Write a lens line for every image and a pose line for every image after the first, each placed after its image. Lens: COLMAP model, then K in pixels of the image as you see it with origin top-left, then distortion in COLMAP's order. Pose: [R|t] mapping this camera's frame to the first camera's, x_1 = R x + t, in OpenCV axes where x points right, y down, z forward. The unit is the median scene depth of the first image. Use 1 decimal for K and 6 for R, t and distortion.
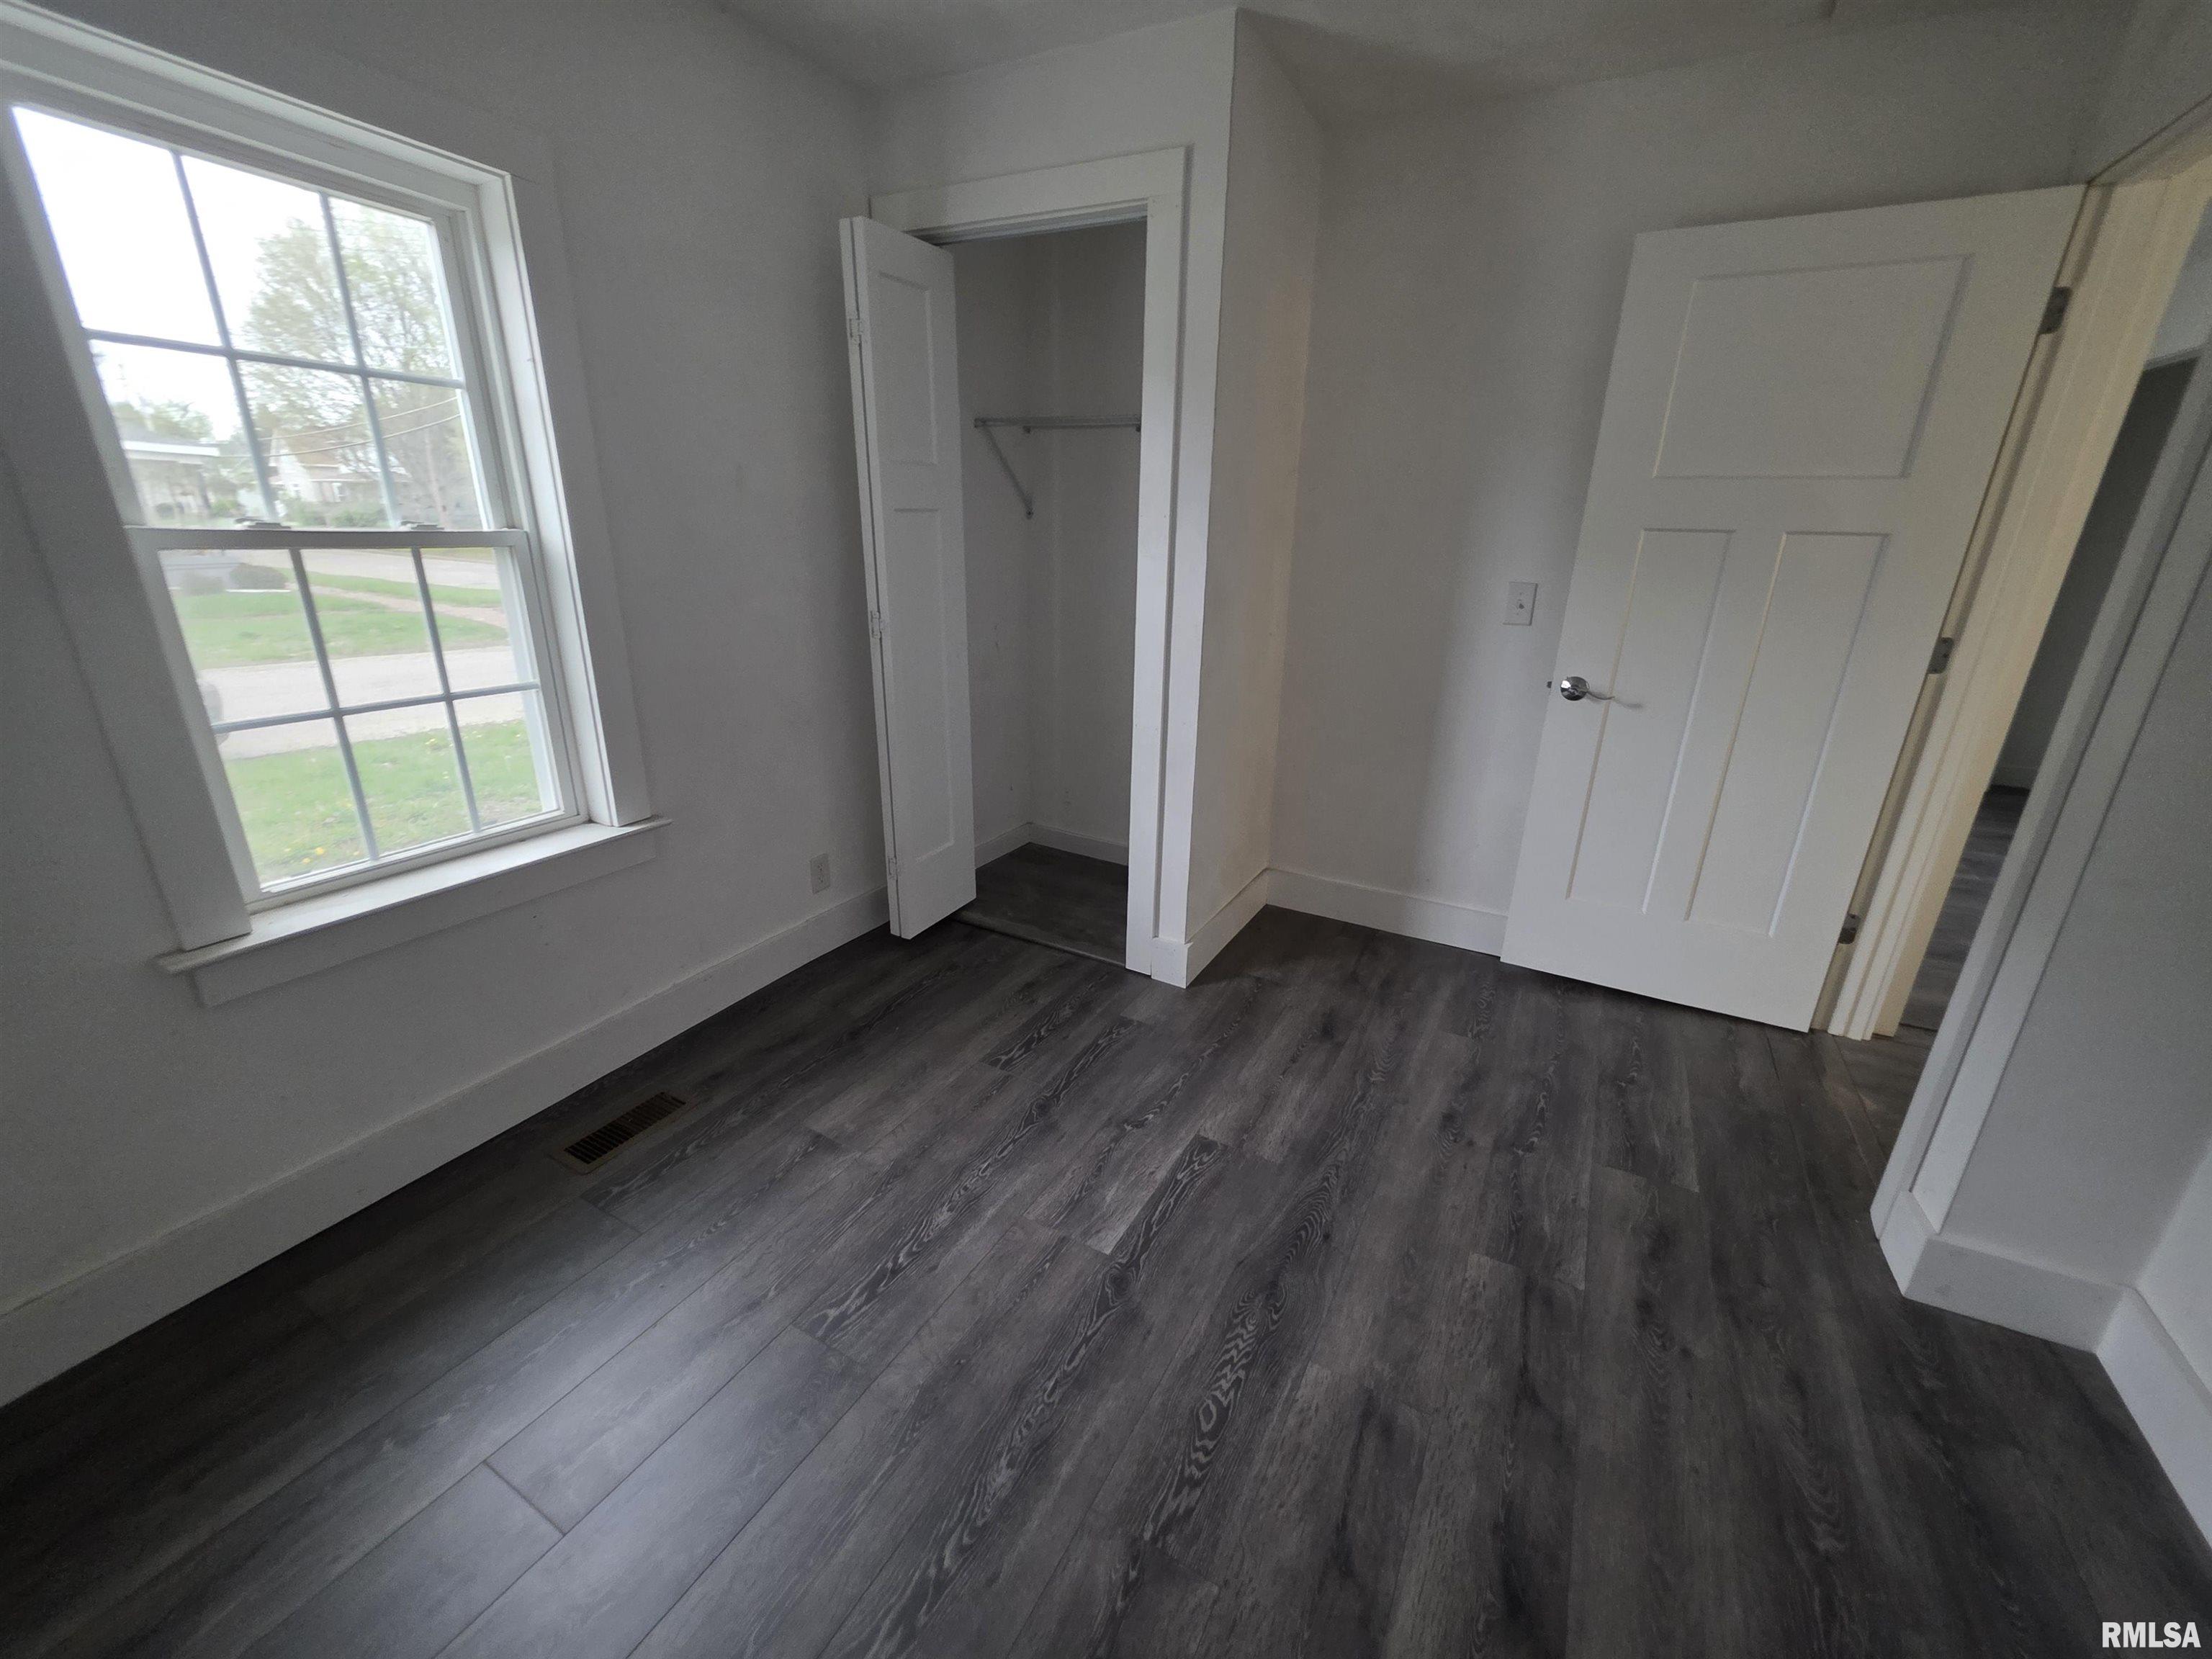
lens RADIAL K [[887.9, 0, 1106.0], [0, 887.9, 829.5], [0, 0, 1]] dist [0.008645, -0.000597]
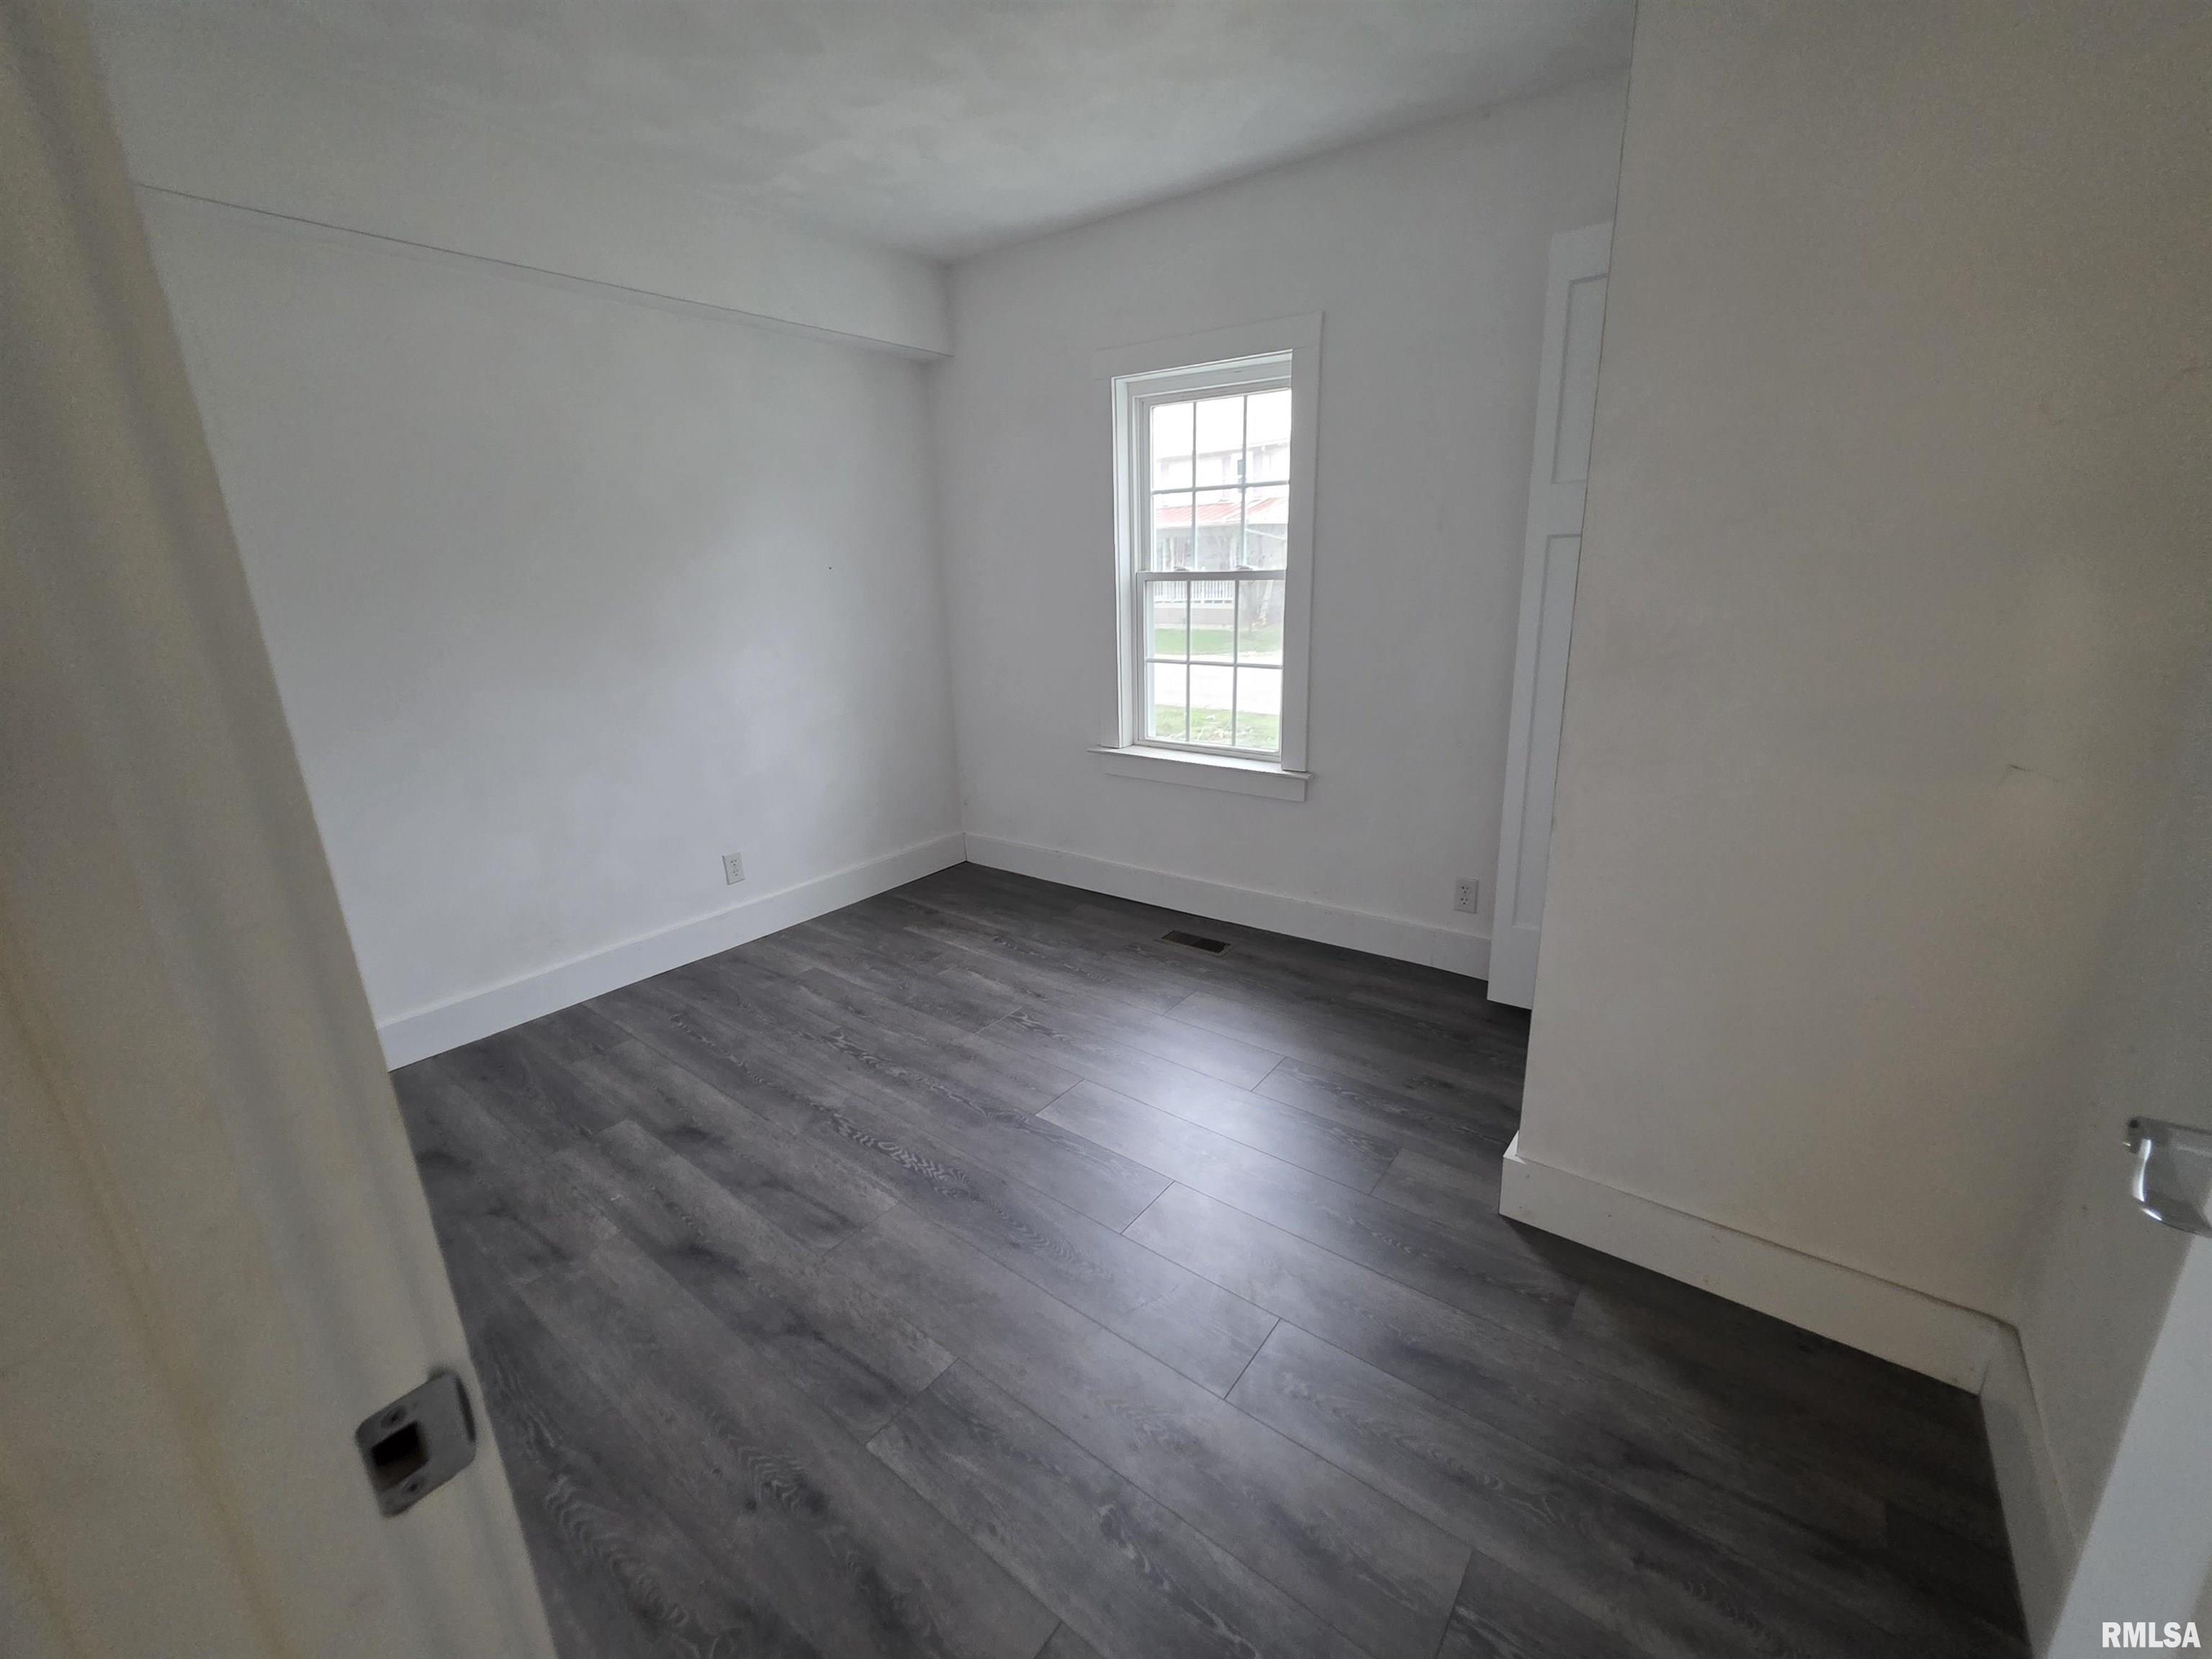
lens RADIAL K [[887.9, 0, 1106.0], [0, 887.9, 829.5], [0, 0, 1]] dist [0.008645, -0.000597]
pose [[-0.147741, 0.257455, -0.954929, 1.224056], [-0.304267, 0.906867, 0.291571, -0.336263], [0.941060, 0.333631, -0.055646, 1.135023]]
